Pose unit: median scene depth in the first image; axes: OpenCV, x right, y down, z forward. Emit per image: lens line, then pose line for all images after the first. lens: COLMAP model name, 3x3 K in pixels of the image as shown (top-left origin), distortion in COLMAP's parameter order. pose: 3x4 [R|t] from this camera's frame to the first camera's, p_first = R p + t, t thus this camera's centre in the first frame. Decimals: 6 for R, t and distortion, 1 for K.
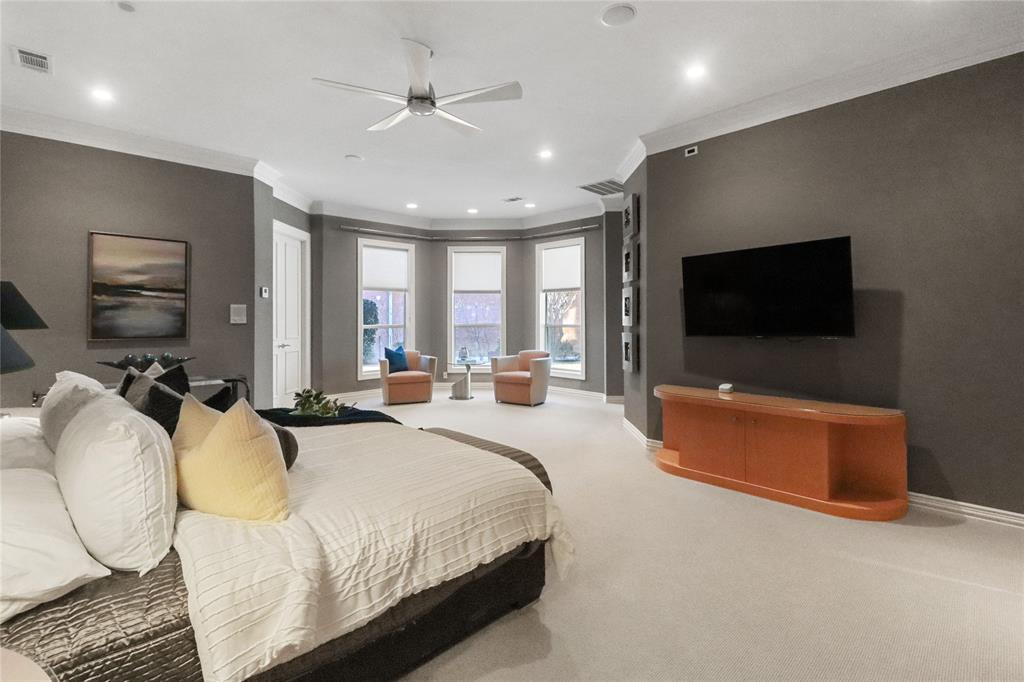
lens RADIAL K [[475.0, 0, 512.5], [0, 475.0, 313.4], [0, 0, 1]] dist [0.000107, 0.000039]
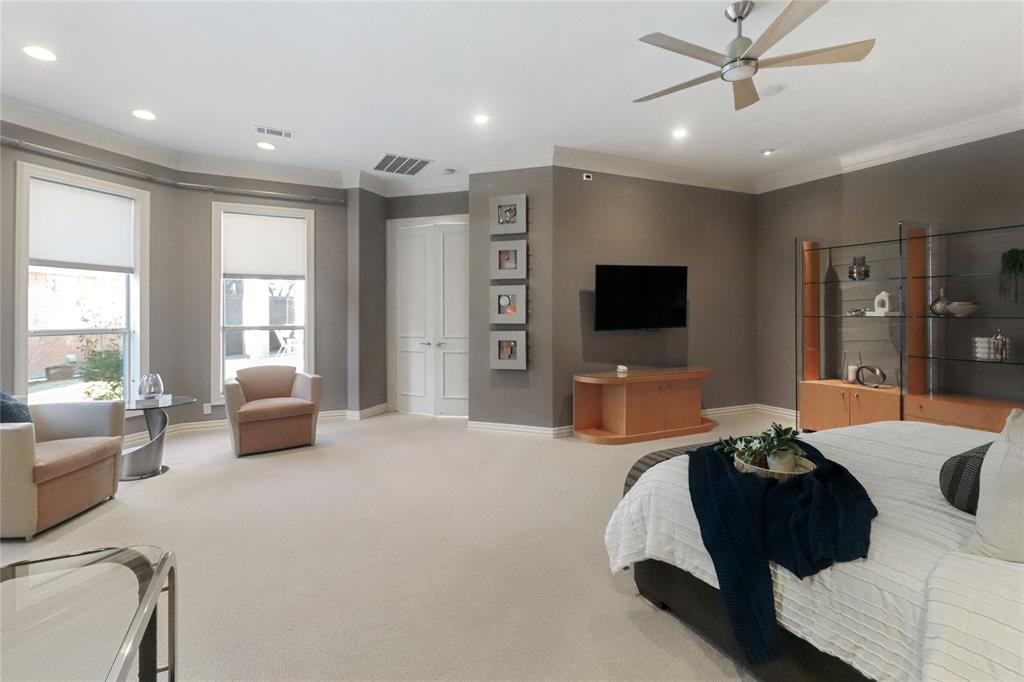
lens RADIAL K [[482.4, 0, 513.2], [0, 482.4, 306.4], [0, 0, 1]] dist [0.000712, 0.000110]
pose [[0.327907, 0.003165, 0.944705, -0.573452], [-0.003745, 0.999991, -0.002051, -0.007333], [-0.944703, -0.002865, 0.327916, 0.534426]]
